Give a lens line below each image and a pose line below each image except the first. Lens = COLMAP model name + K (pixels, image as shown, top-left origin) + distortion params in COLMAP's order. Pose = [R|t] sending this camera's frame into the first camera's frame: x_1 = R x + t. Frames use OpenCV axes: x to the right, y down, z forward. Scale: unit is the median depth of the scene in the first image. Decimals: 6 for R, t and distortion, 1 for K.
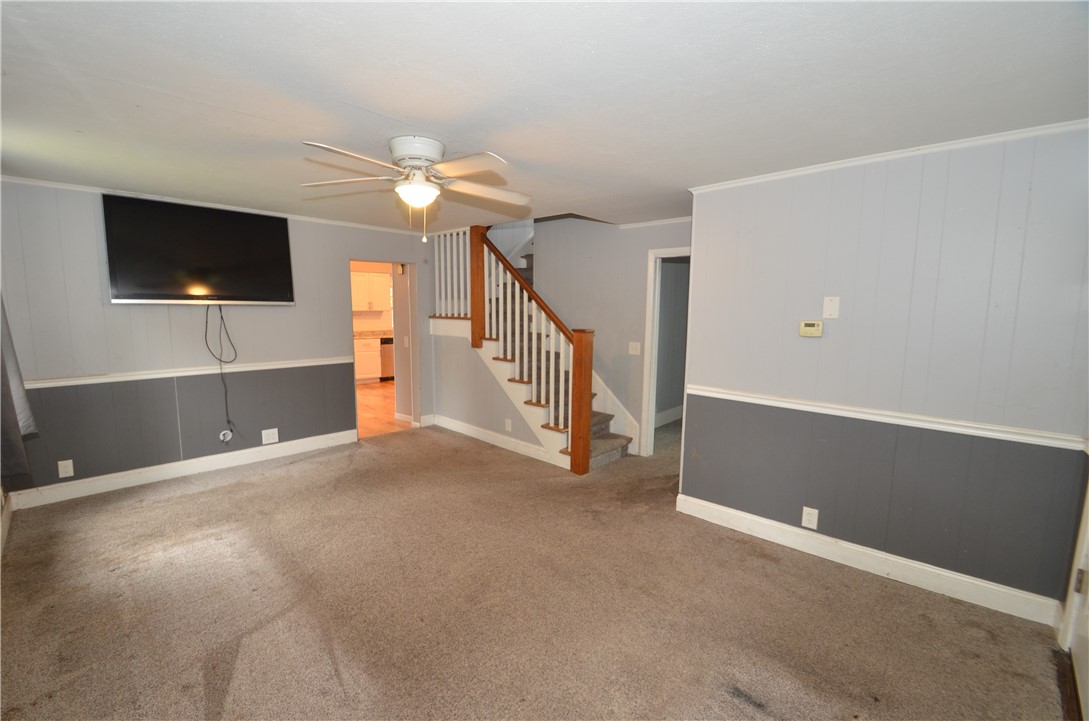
lens RADIAL K [[475.1, 0, 532.7], [0, 475.1, 362.9], [0, 0, 1]] dist [0.010086, -0.015056]
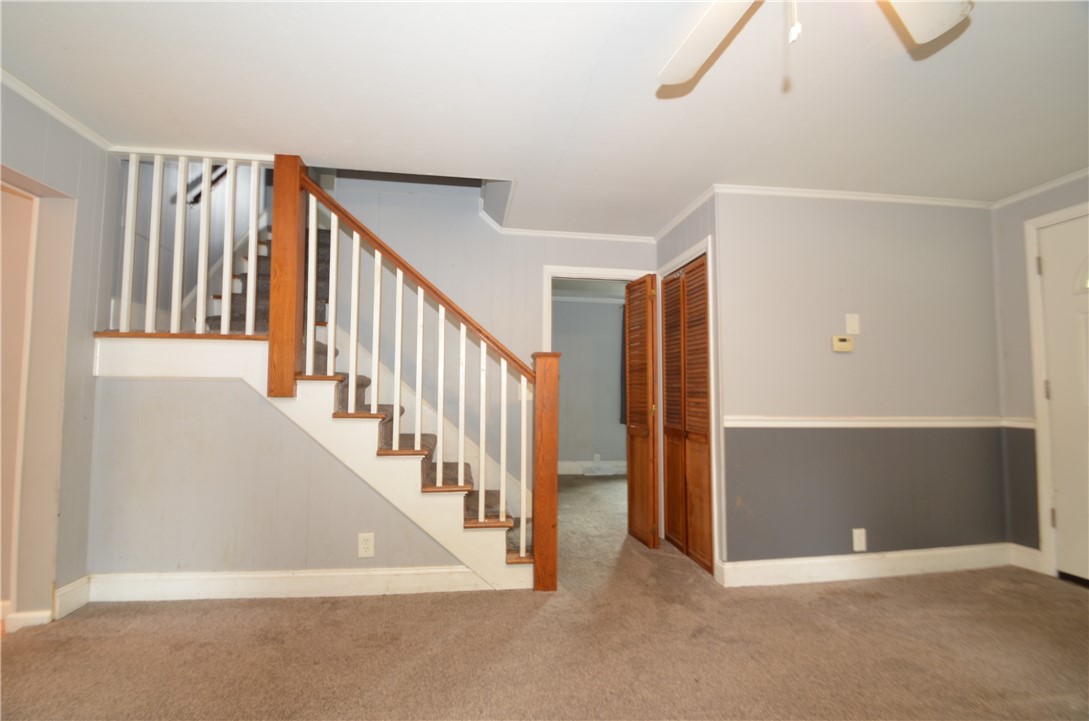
lens RADIAL K [[475.1, 0, 532.7], [0, 475.1, 362.9], [0, 0, 1]] dist [0.010086, -0.015056]
pose [[0.615326, 0.047850, 0.786819, -0.393187], [0.094179, 0.986544, -0.133649, 0.026305], [-0.782626, 0.156339, 0.602540, 0.584044]]
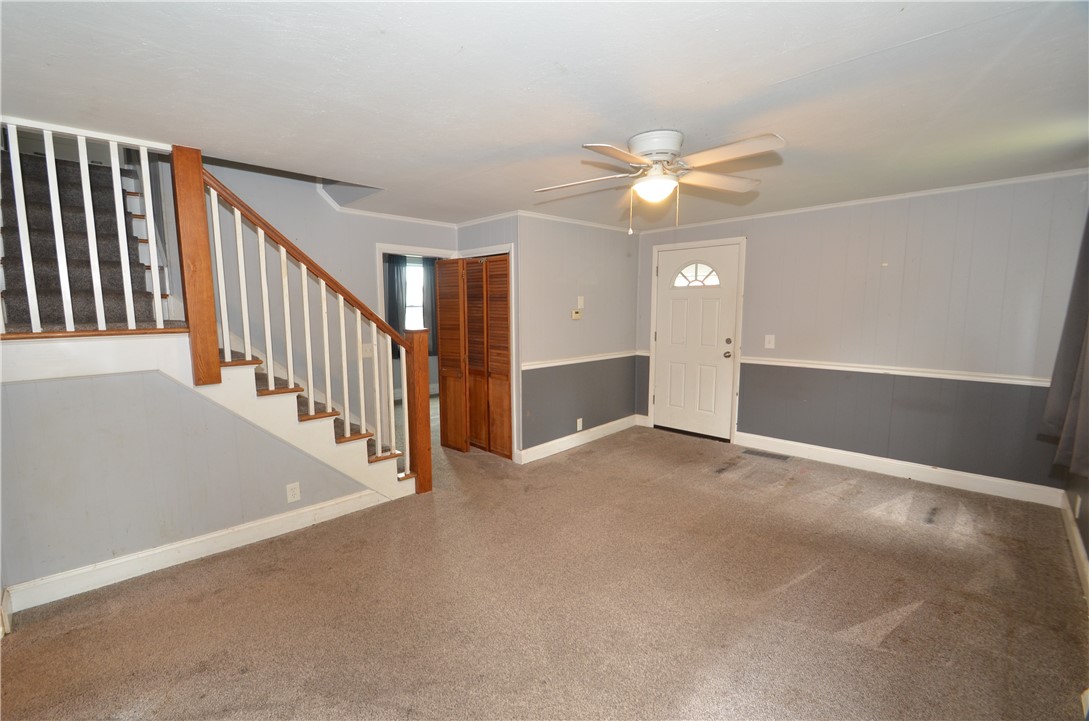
lens RADIAL K [[475.1, 0, 532.7], [0, 475.1, 362.9], [0, 0, 1]] dist [0.010086, -0.015056]
pose [[0.016636, -0.127277, 0.991728, -0.727348], [0.126200, 0.984200, 0.124194, -0.085468], [-0.991865, 0.123090, 0.032435, 0.718415]]
